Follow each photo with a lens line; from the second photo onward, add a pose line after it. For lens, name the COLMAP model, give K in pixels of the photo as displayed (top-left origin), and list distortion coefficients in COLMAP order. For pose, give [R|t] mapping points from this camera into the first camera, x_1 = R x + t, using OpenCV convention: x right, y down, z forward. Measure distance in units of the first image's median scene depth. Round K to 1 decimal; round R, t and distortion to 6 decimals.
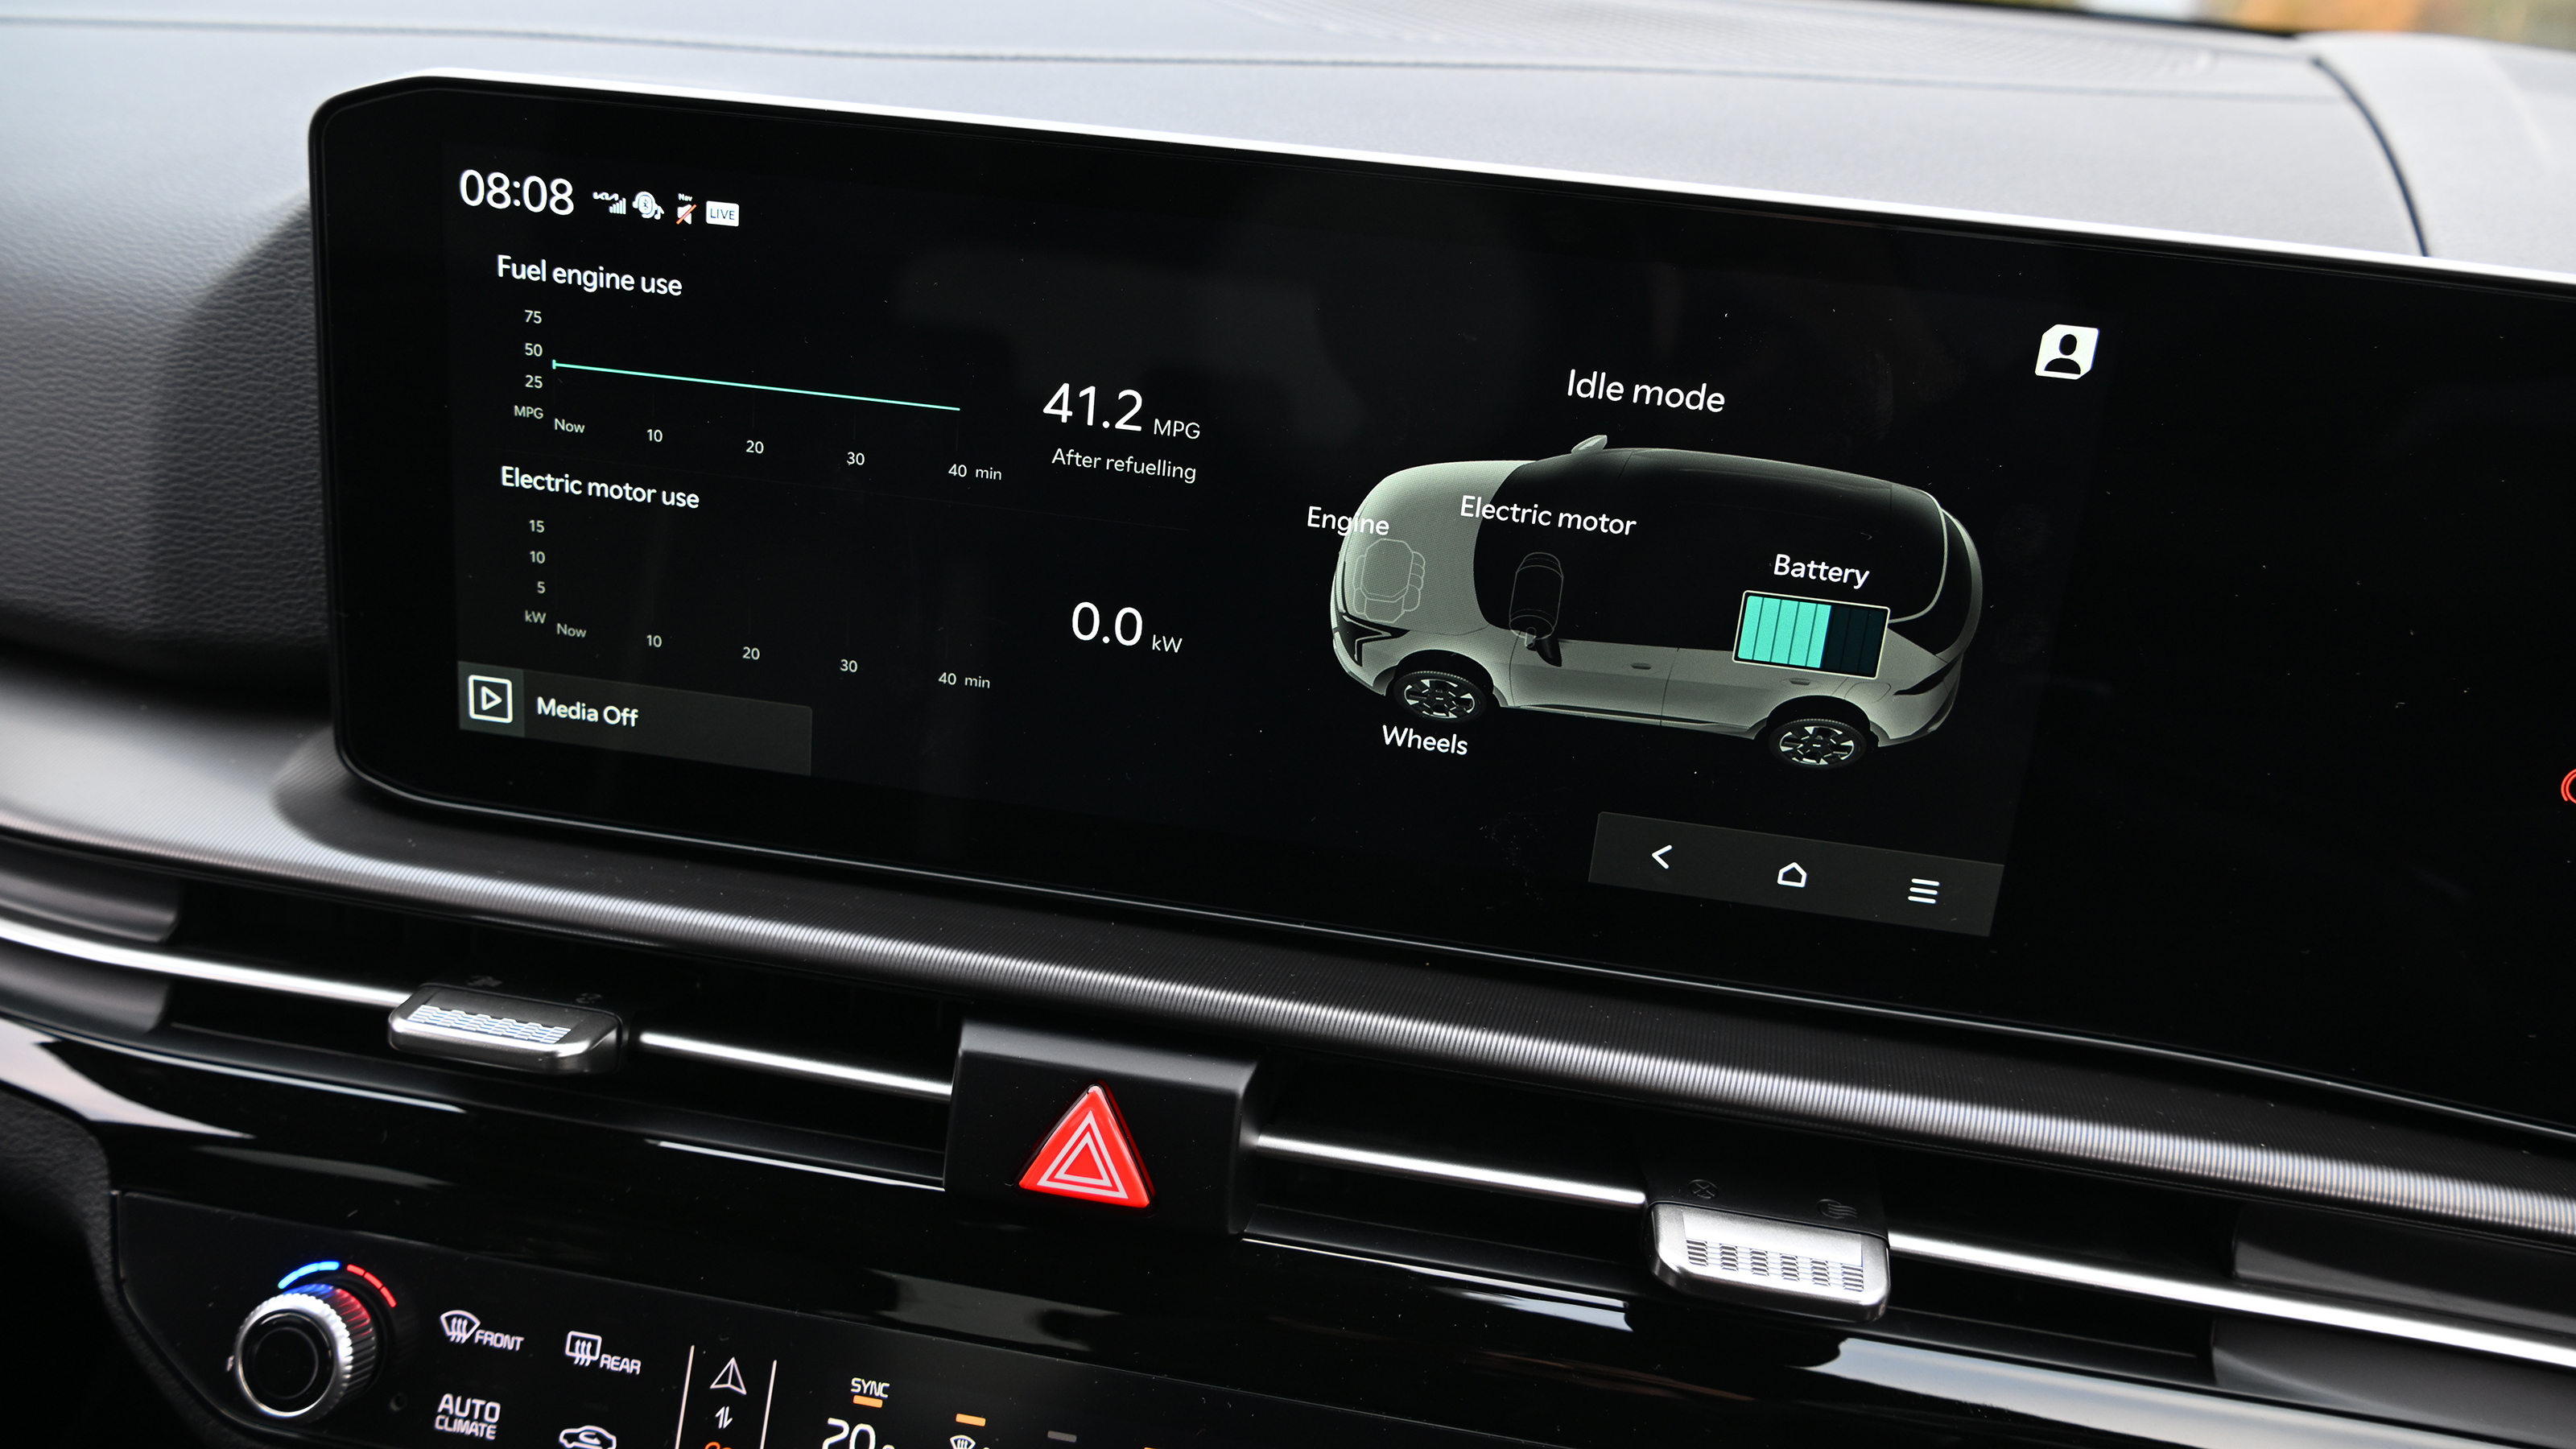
lens RADIAL K [[2128.7, 0, 1288.0], [0, 2128.7, 724.5], [0, 0, 1]] dist [-0.003891, -0.000549]
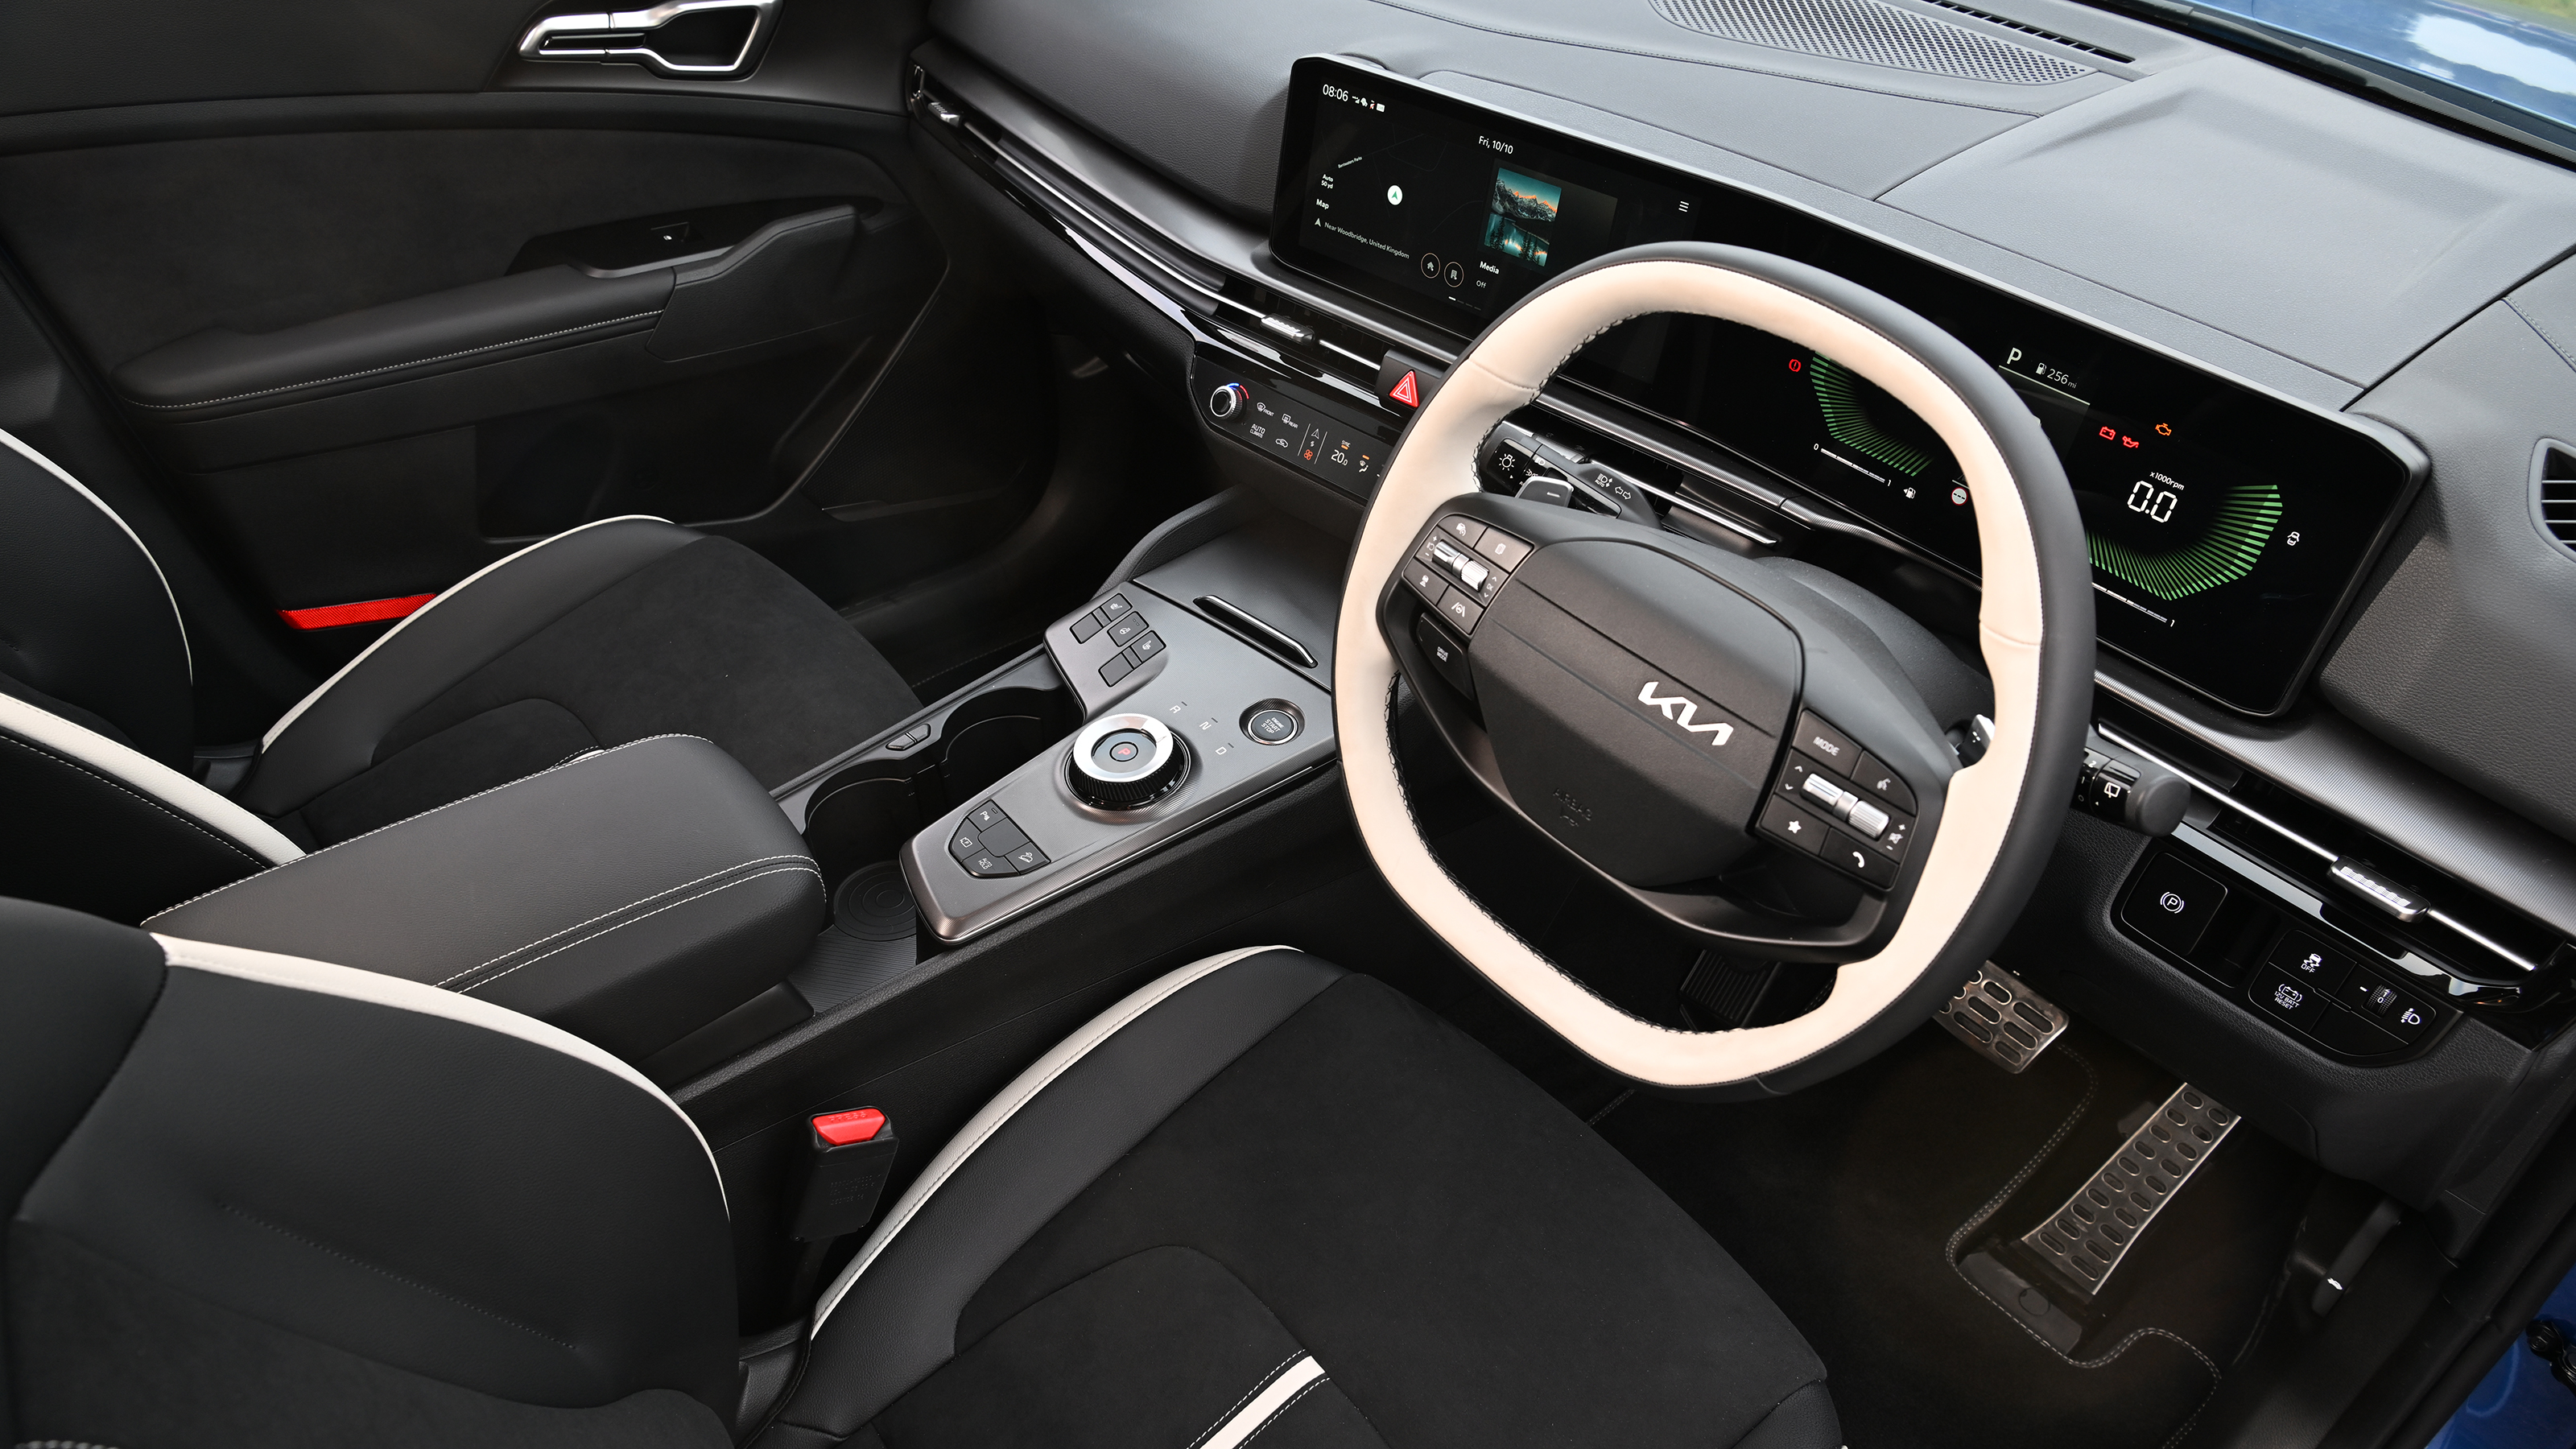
lens RADIAL K [[1792.1, 0, 1288.0], [0, 1792.1, 724.5], [0, 0, 1]] dist [-0.000312, -0.000128]
pose [[0.824483, 0.298938, -0.480482, 1.316456], [-0.197870, 0.947776, 0.250134, 0.016684], [0.530164, -0.111158, 0.840577, -1.663064]]
